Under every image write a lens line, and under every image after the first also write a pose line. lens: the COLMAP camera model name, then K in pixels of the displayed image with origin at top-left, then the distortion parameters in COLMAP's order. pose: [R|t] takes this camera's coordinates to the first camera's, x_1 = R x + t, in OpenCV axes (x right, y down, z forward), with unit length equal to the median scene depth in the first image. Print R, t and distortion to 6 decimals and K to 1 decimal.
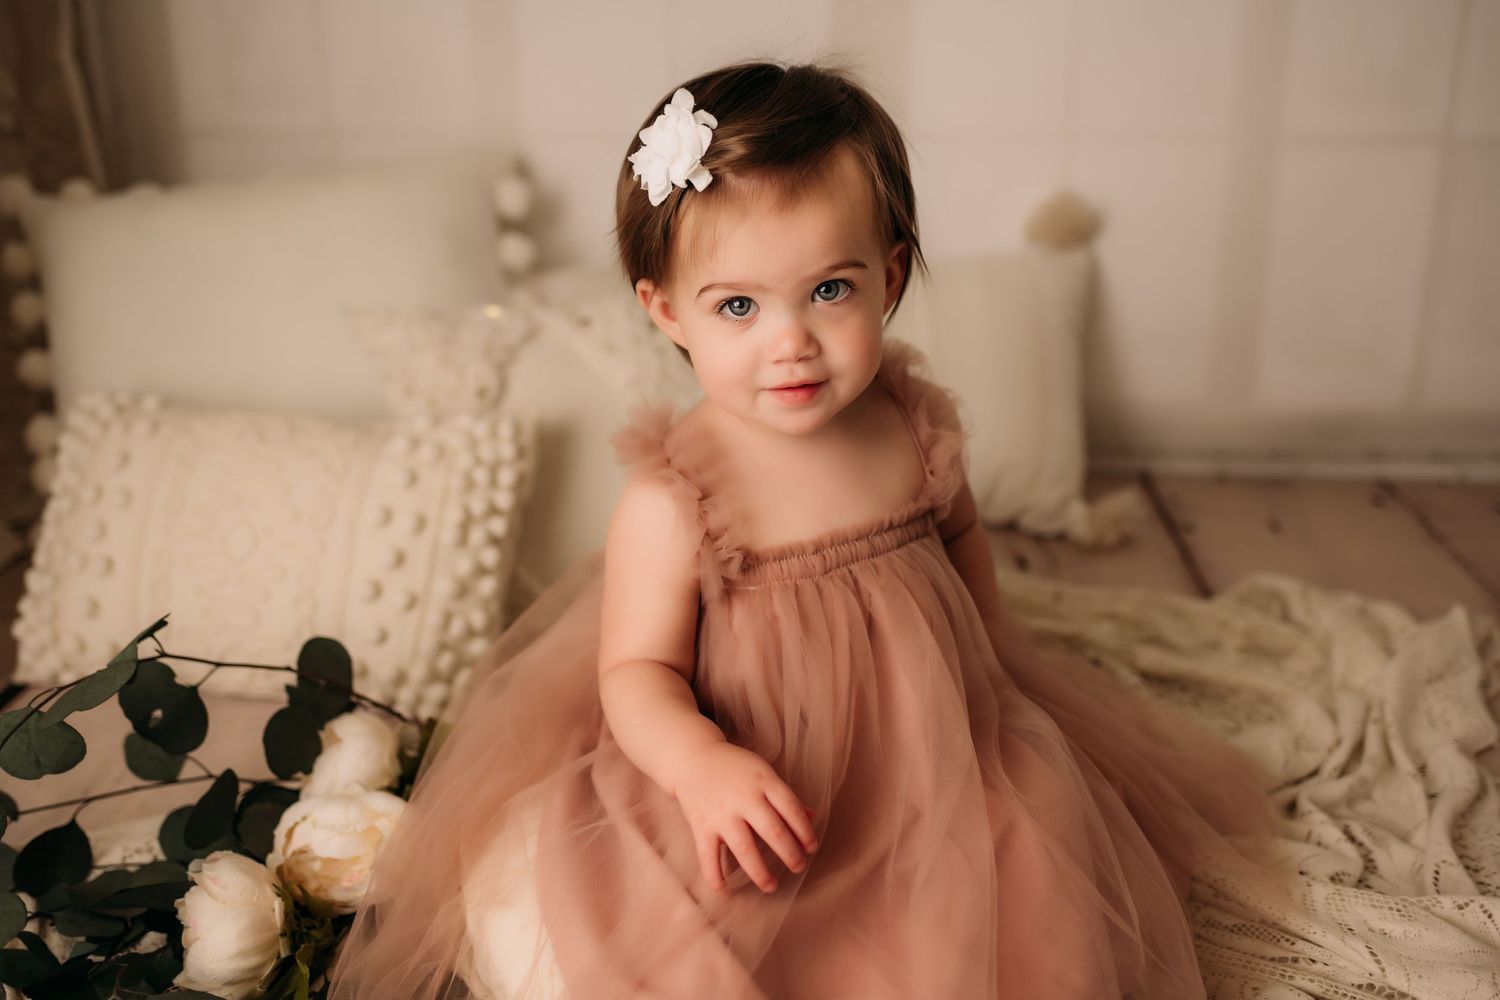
lens RADIAL K [[1421.9, 0, 729.4], [0, 1421.9, 498.6], [0, 0, 1]] dist [-0.001728, 0.001144]
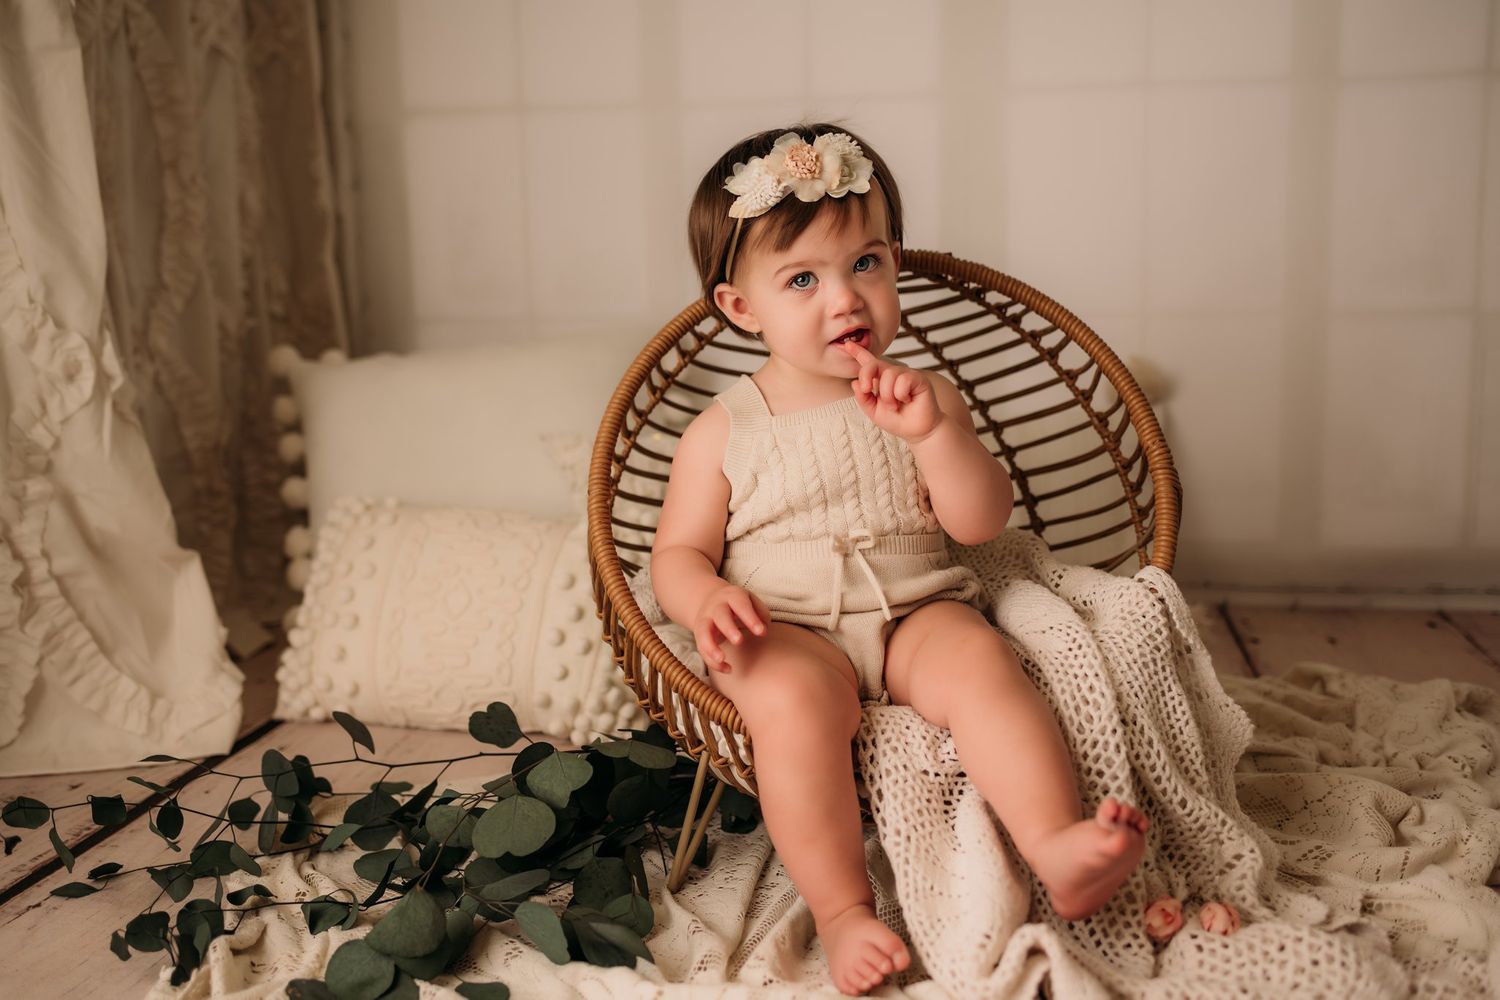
lens RADIAL K [[1417.7, 0, 751.1], [0, 1417.7, 505.5], [0, 0, 1]] dist [-0.000944, 0.015694]
pose [[0.995685, 0.003217, -0.092744, 0.034900], [-0.018561, 0.986108, -0.165064, 0.146226], [0.090925, 0.166073, 0.981913, -0.232145]]
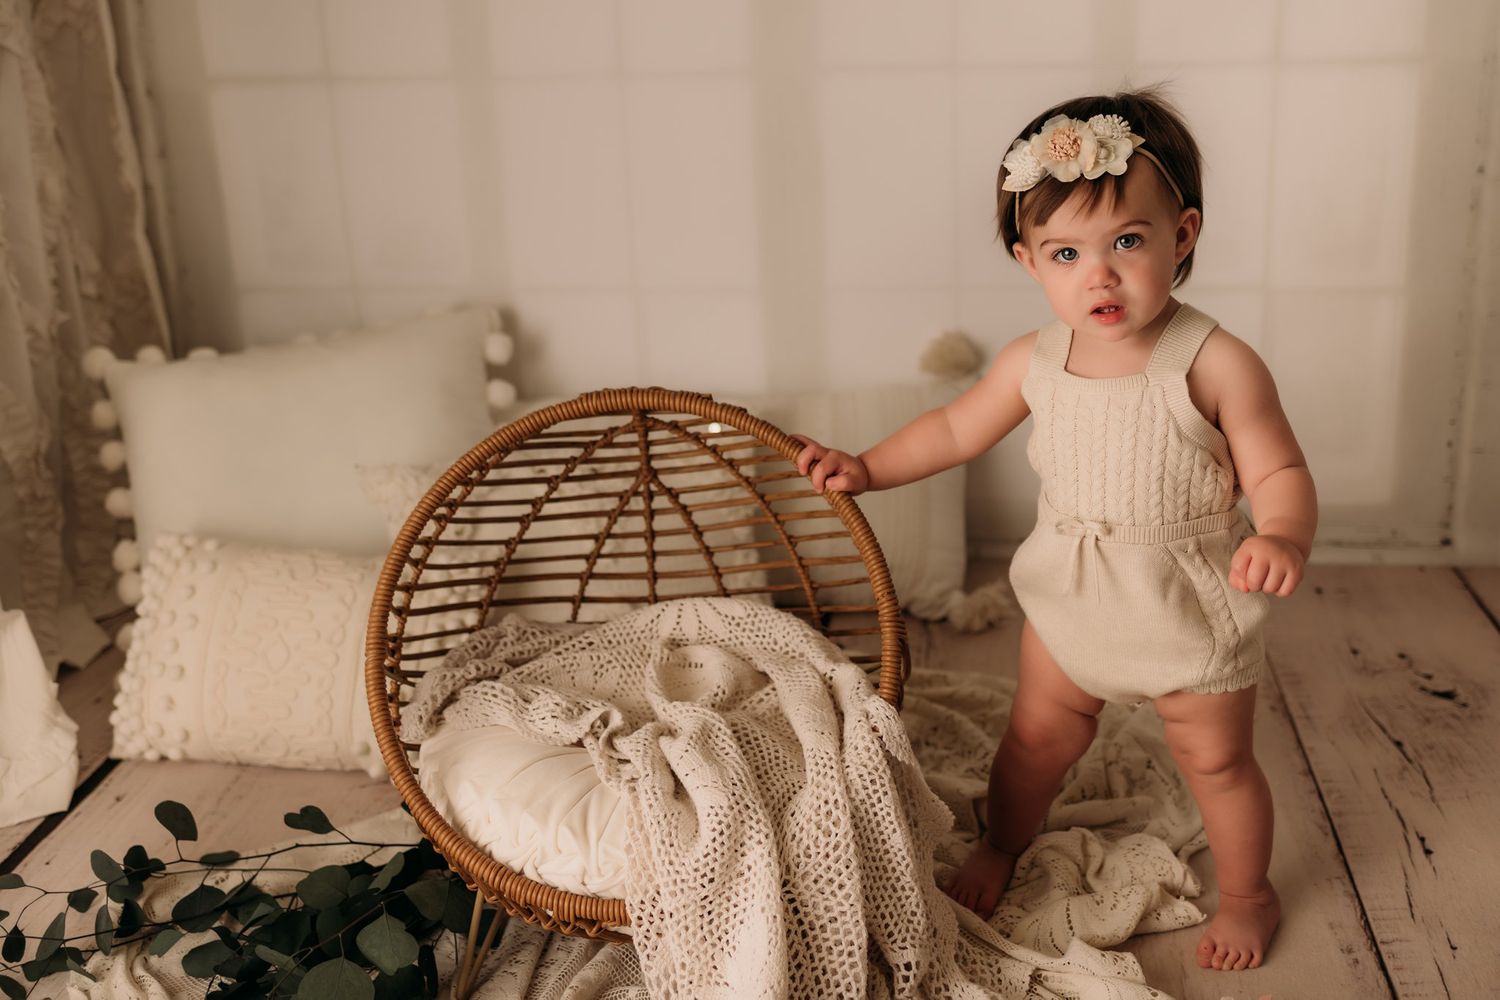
lens RADIAL K [[1560.9, 0, 774.0], [0, 1560.9, 450.3], [0, 0, 1]] dist [-0.003014, 0.013331]
pose [[0.999400, -0.013951, -0.031699, 0.173690], [0.013092, 0.999546, -0.027141, -0.114070], [0.032063, 0.026710, 0.999129, -0.462048]]
